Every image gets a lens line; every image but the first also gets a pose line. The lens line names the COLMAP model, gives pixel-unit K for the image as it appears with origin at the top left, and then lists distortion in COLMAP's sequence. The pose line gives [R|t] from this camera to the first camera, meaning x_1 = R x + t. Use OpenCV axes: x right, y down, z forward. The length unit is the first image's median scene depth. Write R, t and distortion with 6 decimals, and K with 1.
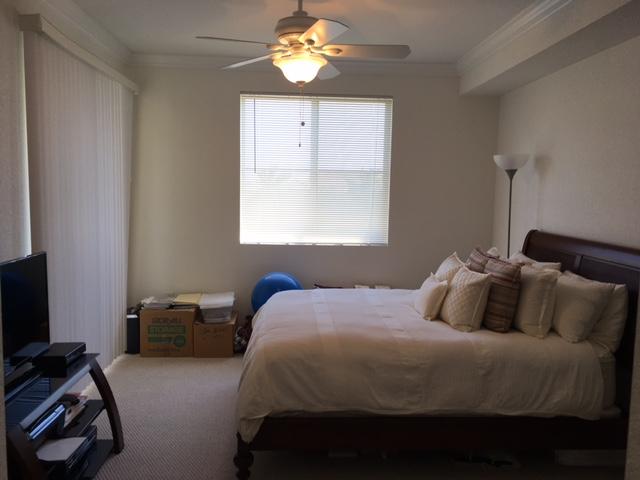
lens RADIAL K [[545.7, 0, 320.0], [0, 545.7, 240.0], [0, 0, 1]] dist [0.082321, -0.000853]
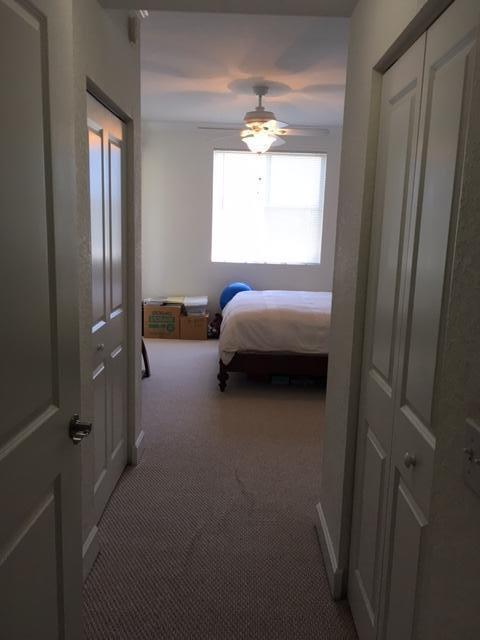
lens RADIAL K [[545.7, 0, 240.0], [0, 545.7, 320.0], [0, 0, 1]] dist [0.082321, -0.000853]
pose [[0.998206, 0.021151, -0.056019, 0.005962], [-0.016621, 0.996645, 0.080142, 0.049934], [0.057526, -0.079067, 0.995208, -0.445824]]
